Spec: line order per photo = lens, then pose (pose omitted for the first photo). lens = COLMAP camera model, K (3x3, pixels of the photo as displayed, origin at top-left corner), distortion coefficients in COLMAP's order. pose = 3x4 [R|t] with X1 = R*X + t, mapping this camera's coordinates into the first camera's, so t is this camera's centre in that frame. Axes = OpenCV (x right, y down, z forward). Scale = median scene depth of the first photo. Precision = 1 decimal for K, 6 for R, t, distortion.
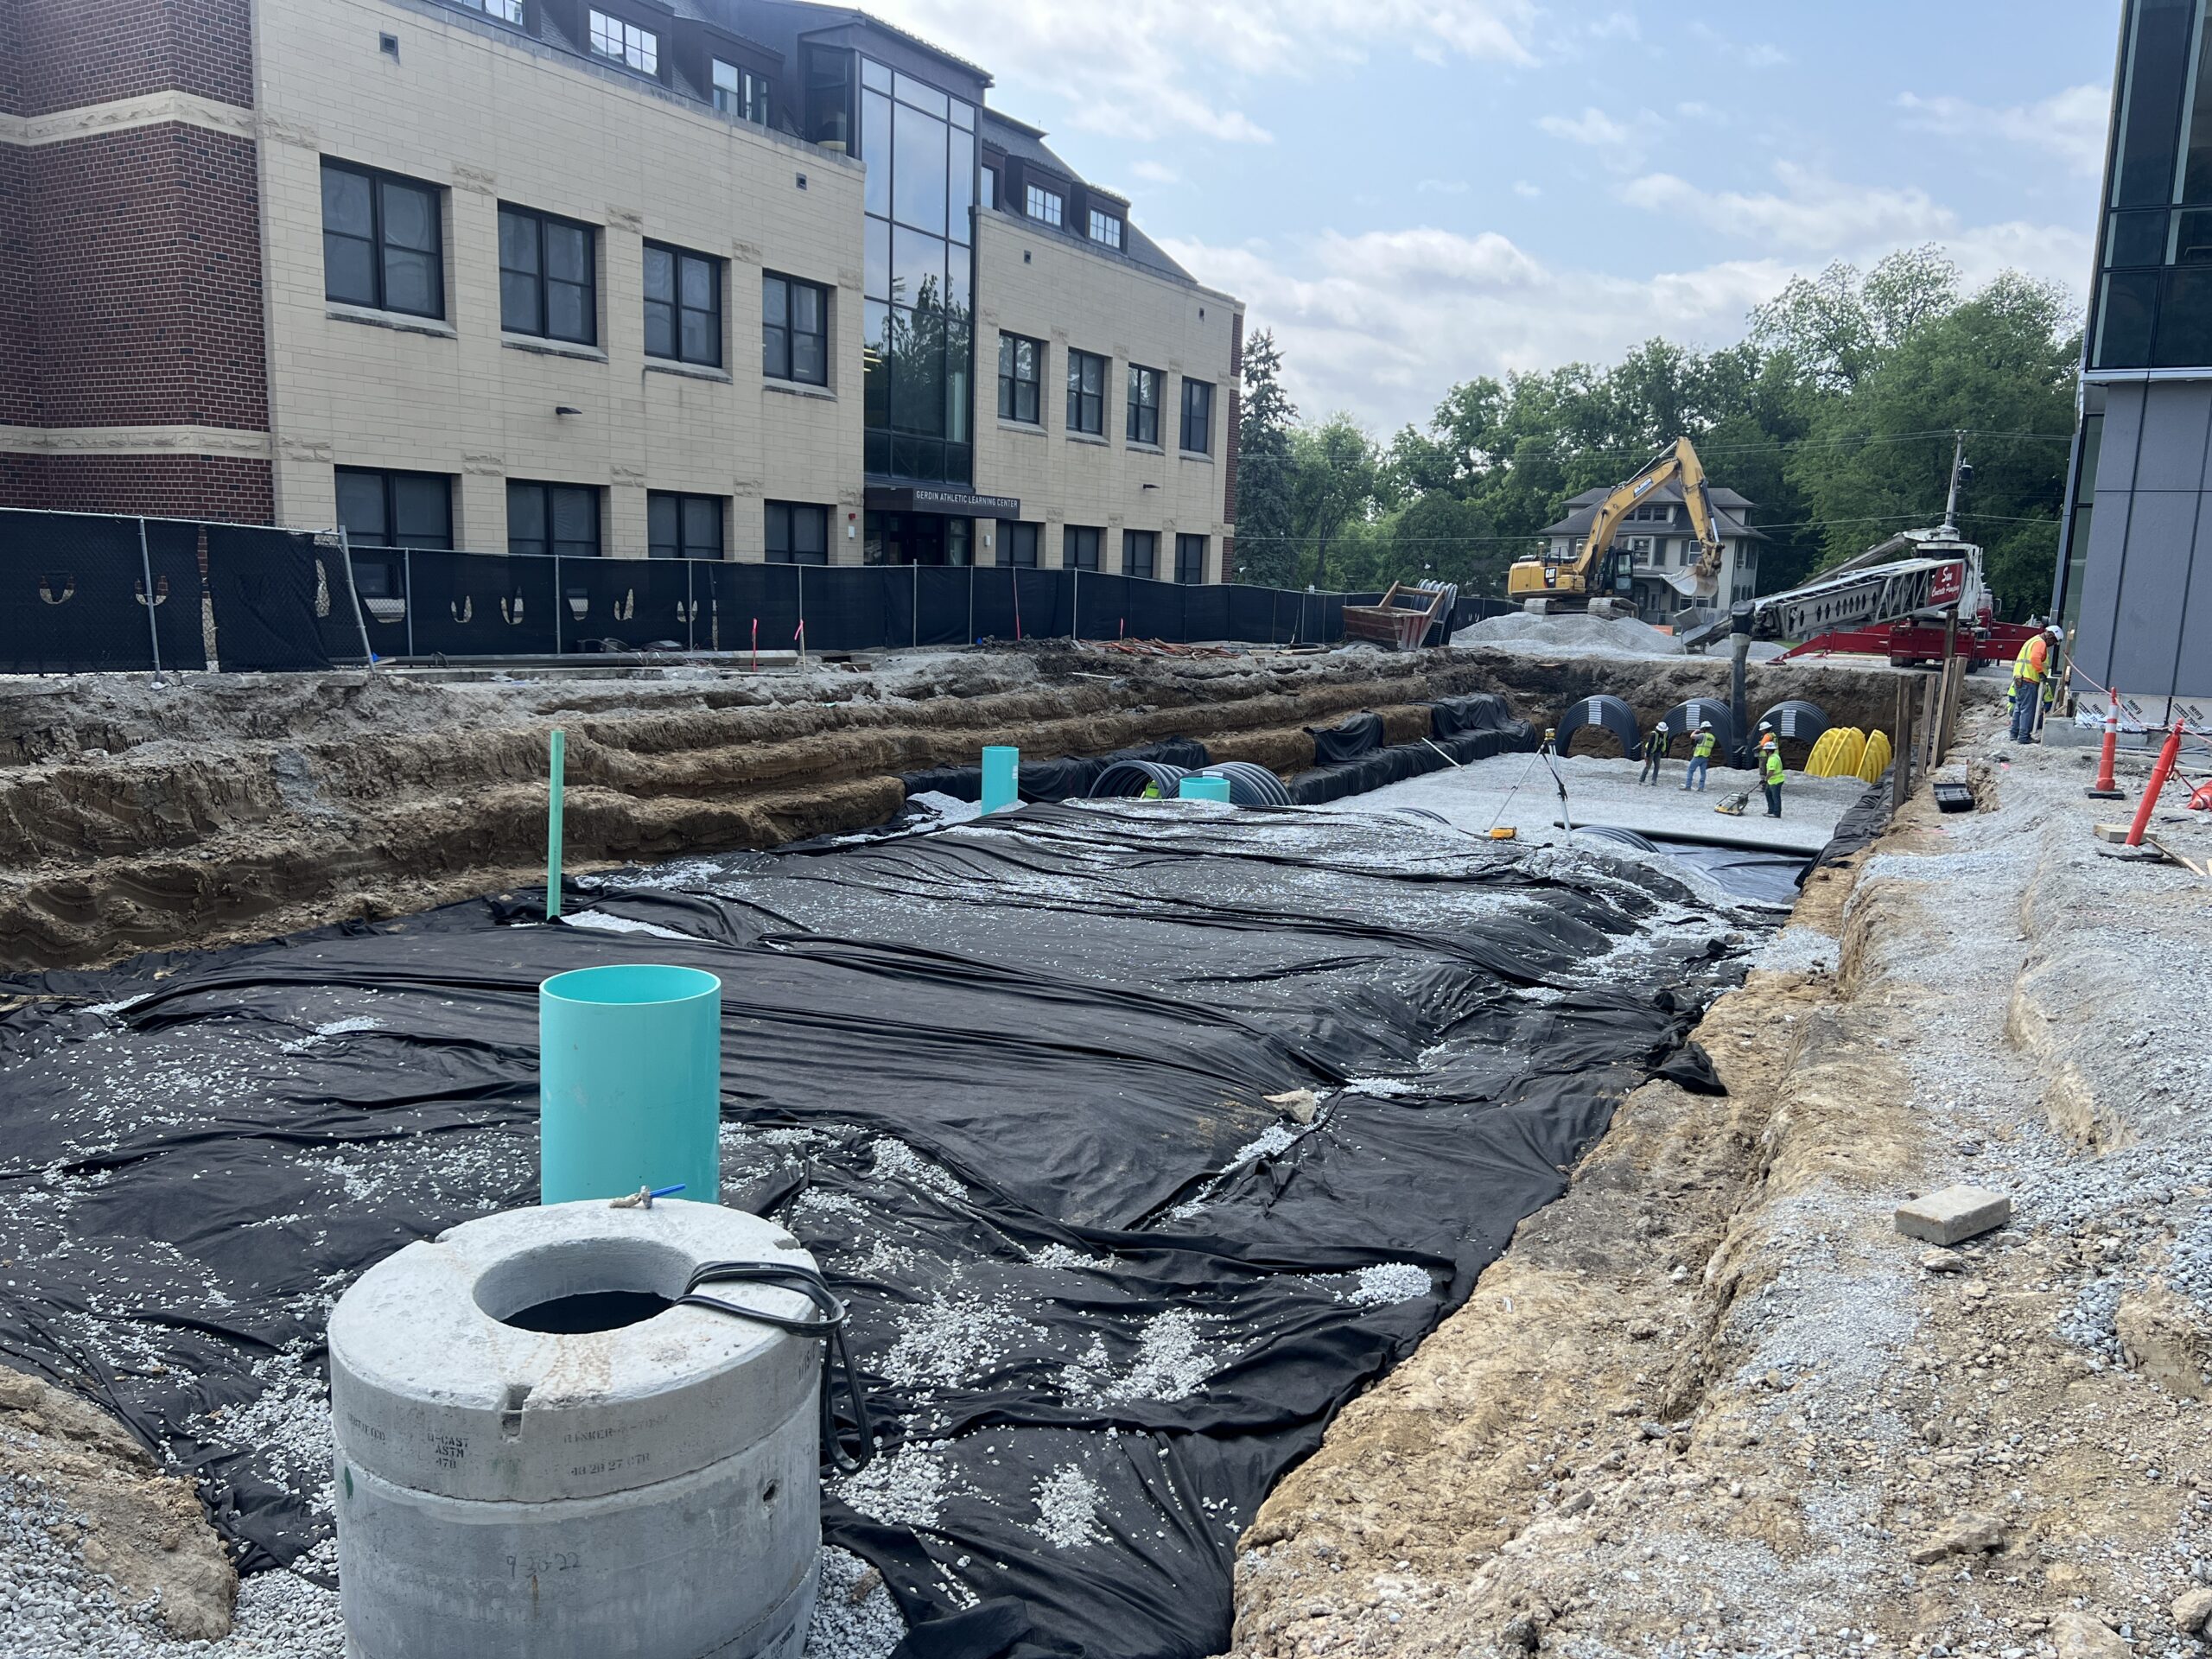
lens RADIAL K [[1686.0, 0, 1110.5], [0, 1686.0, 833.3], [0, 0, 1]] dist [0.031337, -0.002405]
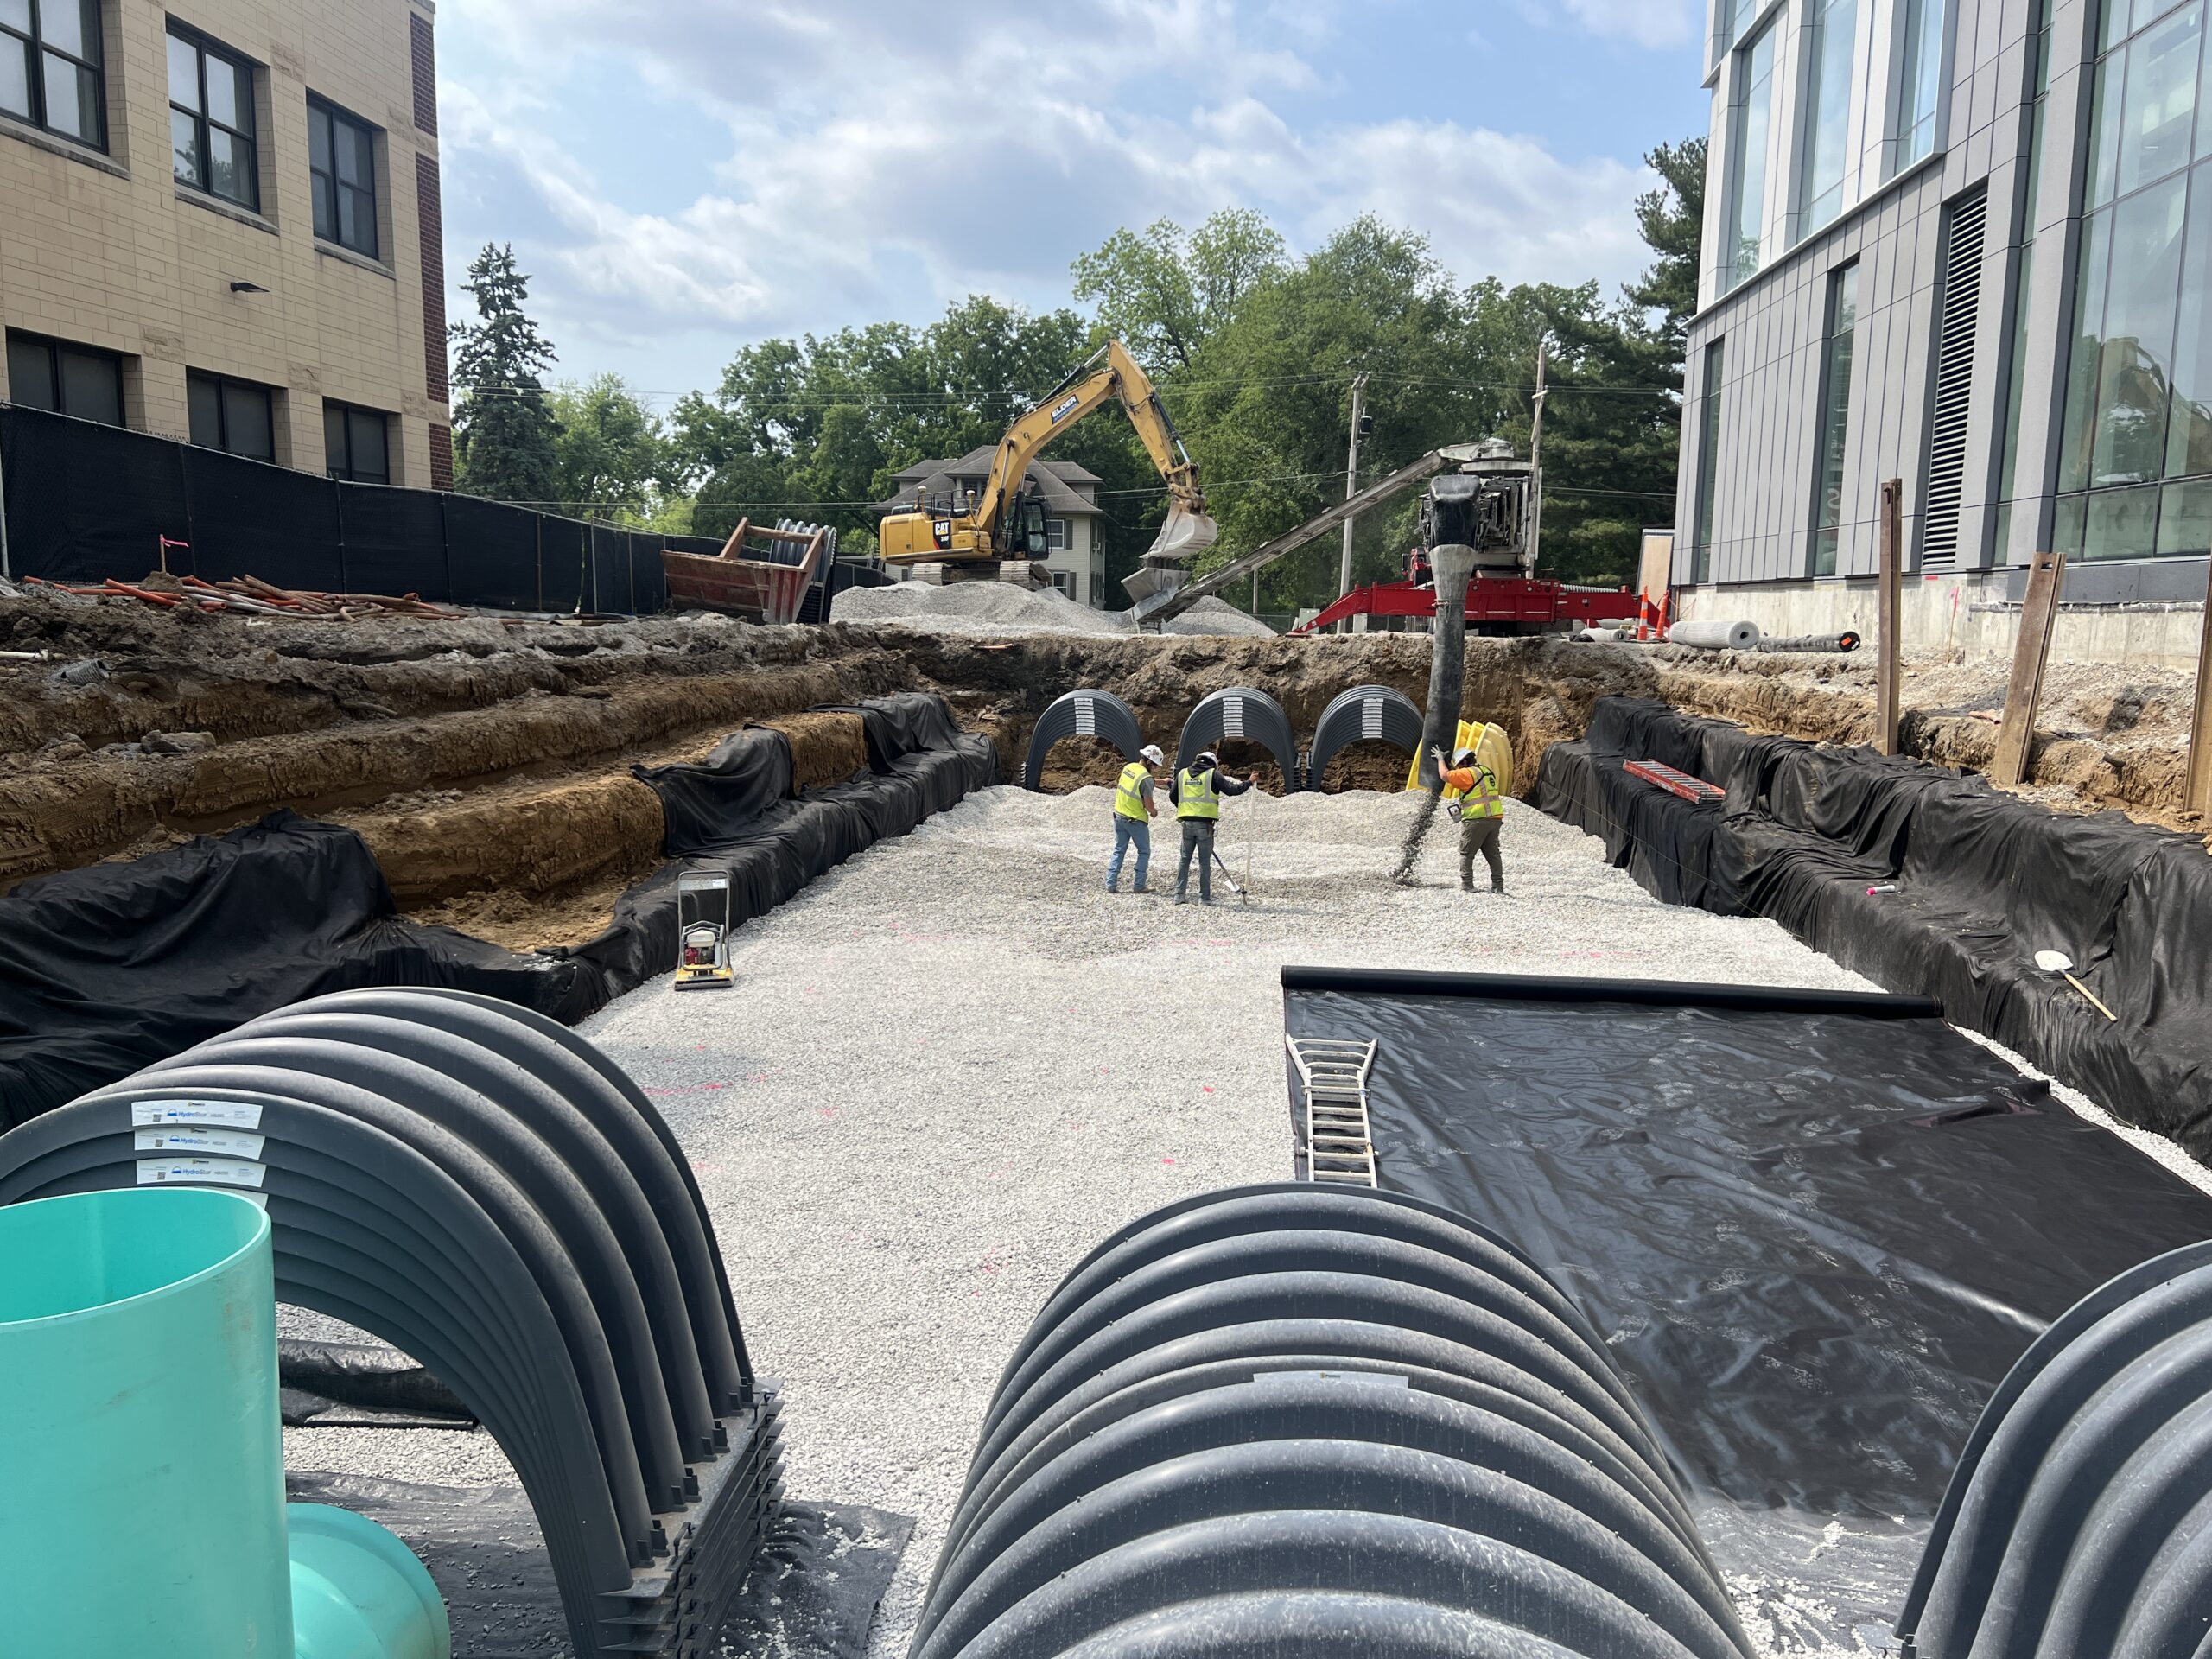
lens RADIAL K [[1686.0, 0, 1120.0], [0, 1686.0, 825.1], [0, 0, 1]] dist [0.031337, -0.002405]
pose [[0.911980, -0.065652, 0.404948, 0.039380], [0.071804, 0.997419, -0.000003, -0.029362], [-0.403902, 0.029080, 0.914340, 0.412307]]
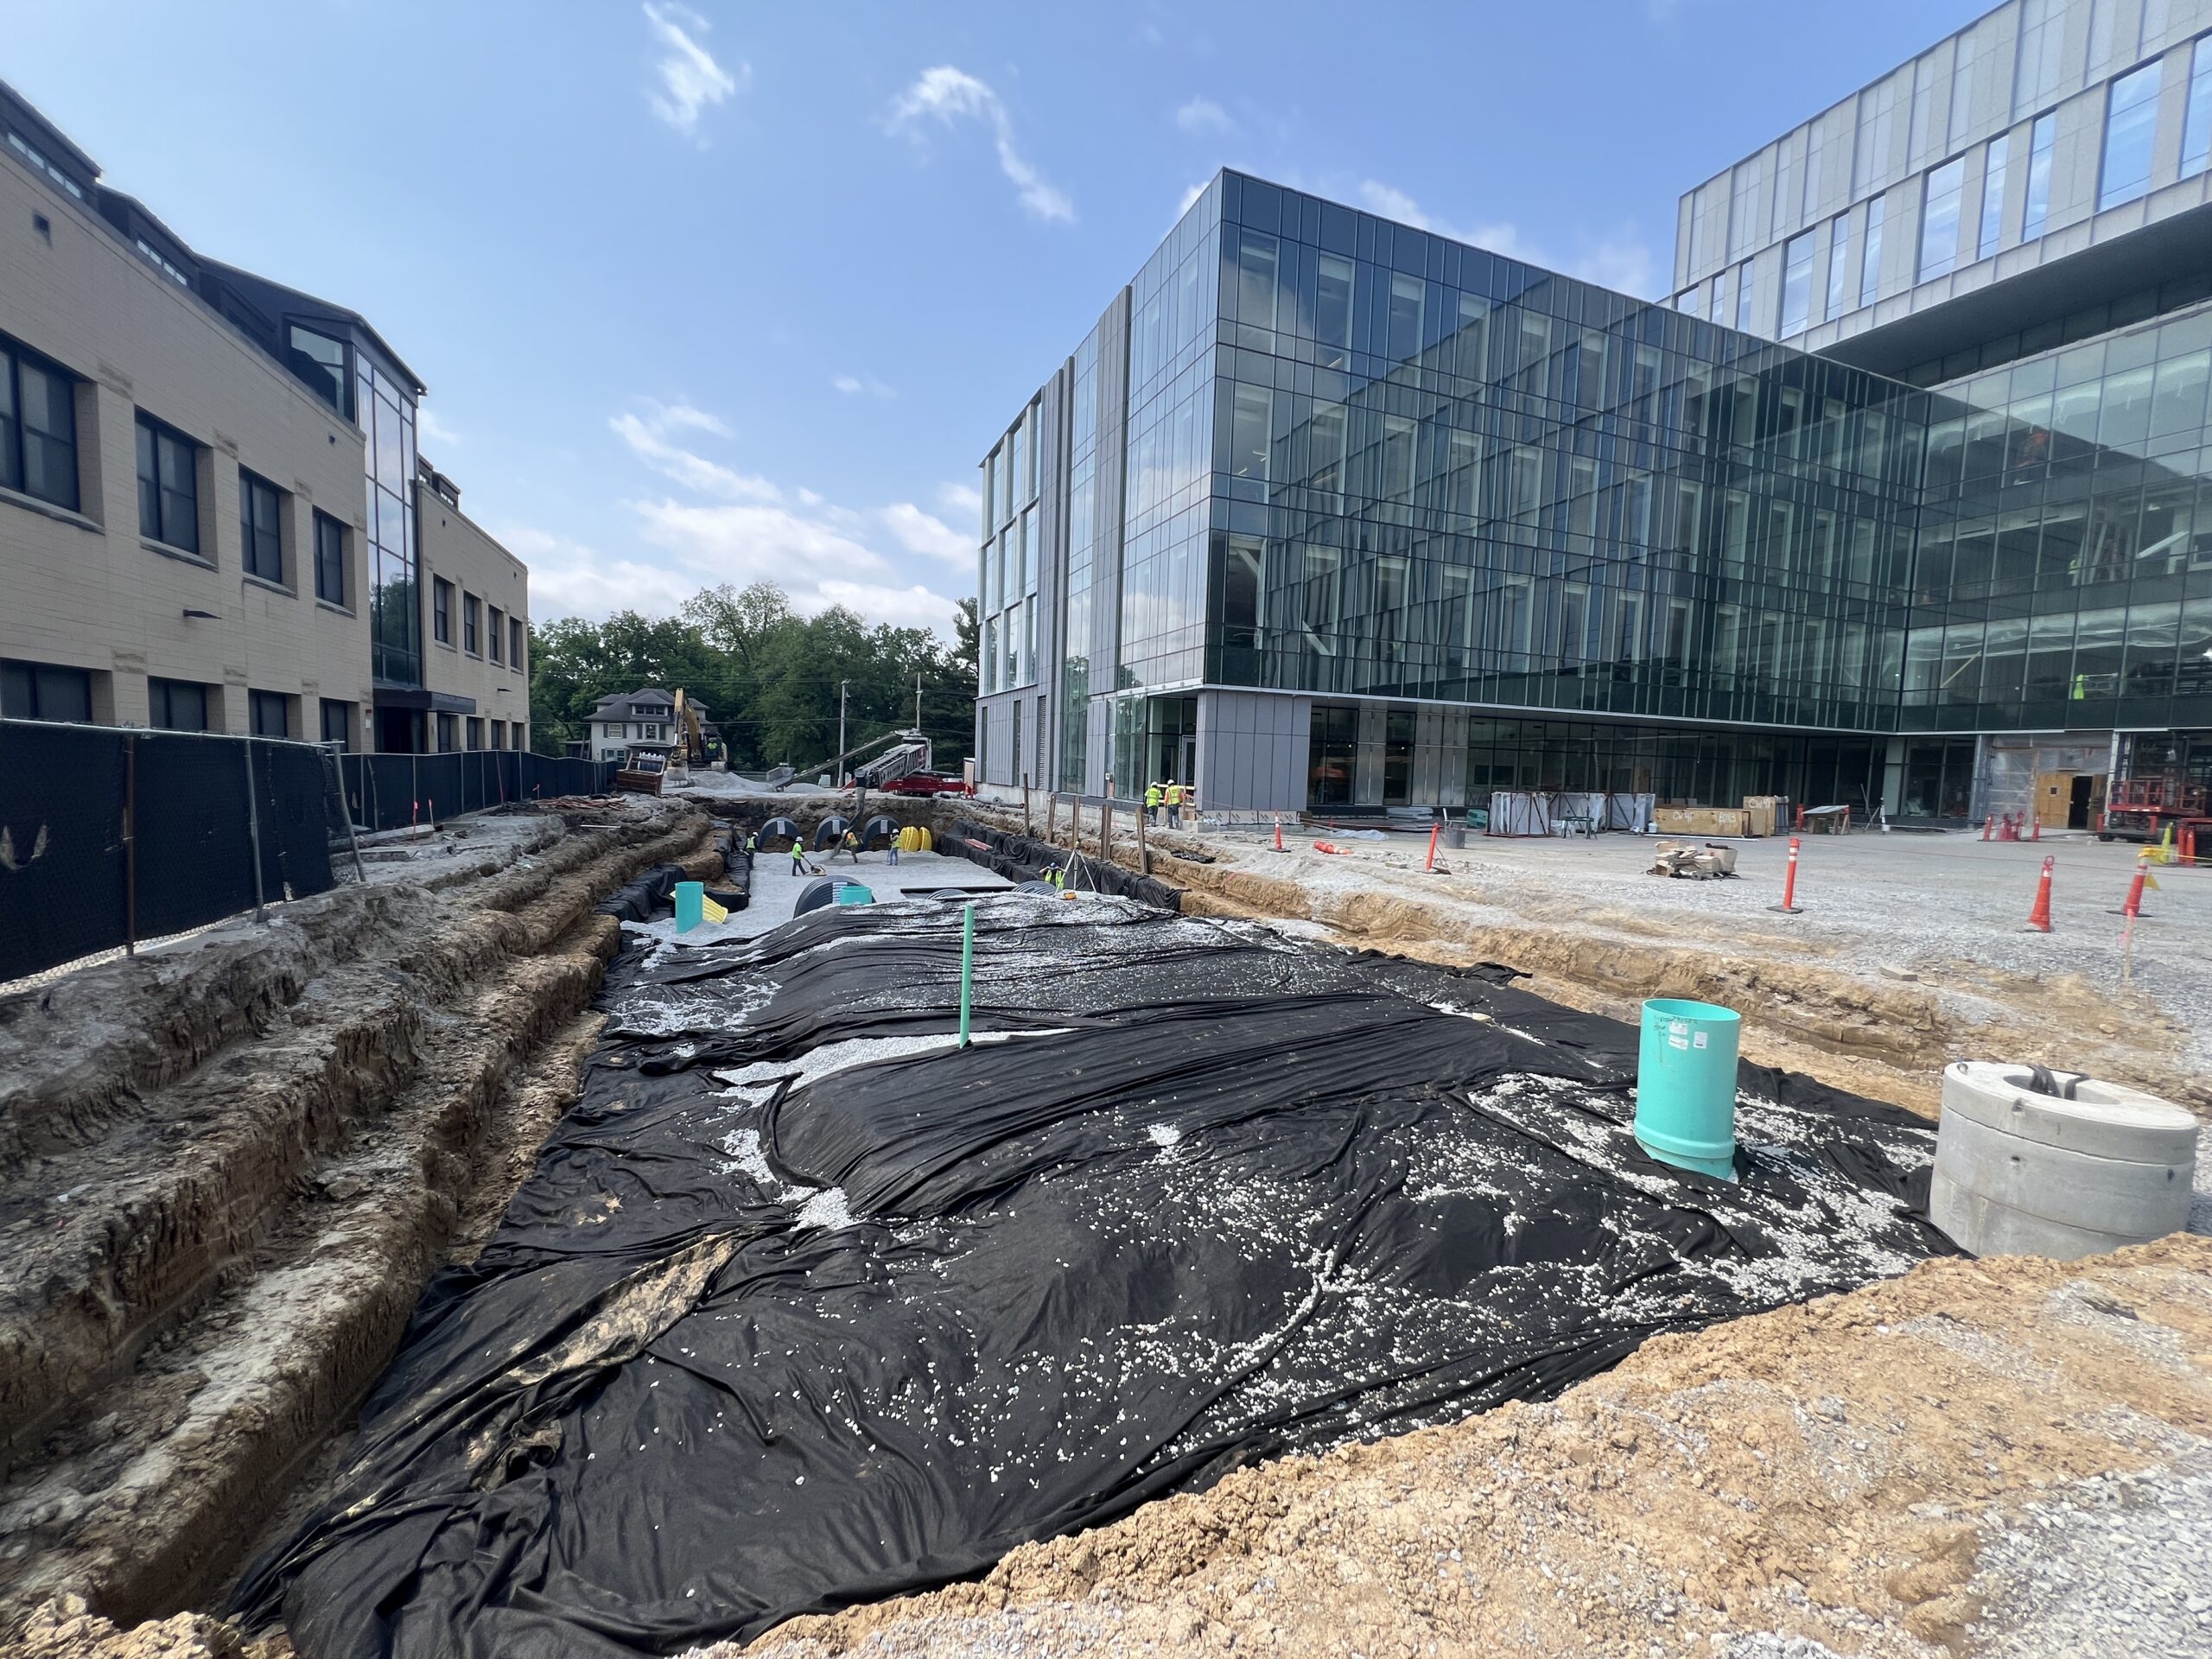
lens RADIAL K [[887.7, 0, 1123.4], [0, 887.7, 830.1], [0, 0, 1]] dist [-0.000936, -0.000423]
pose [[0.616278, -0.069094, 0.784492, -0.227637], [0.108199, 0.994126, 0.002559, -0.030895], [-0.780061, 0.083304, 0.620134, 0.124431]]
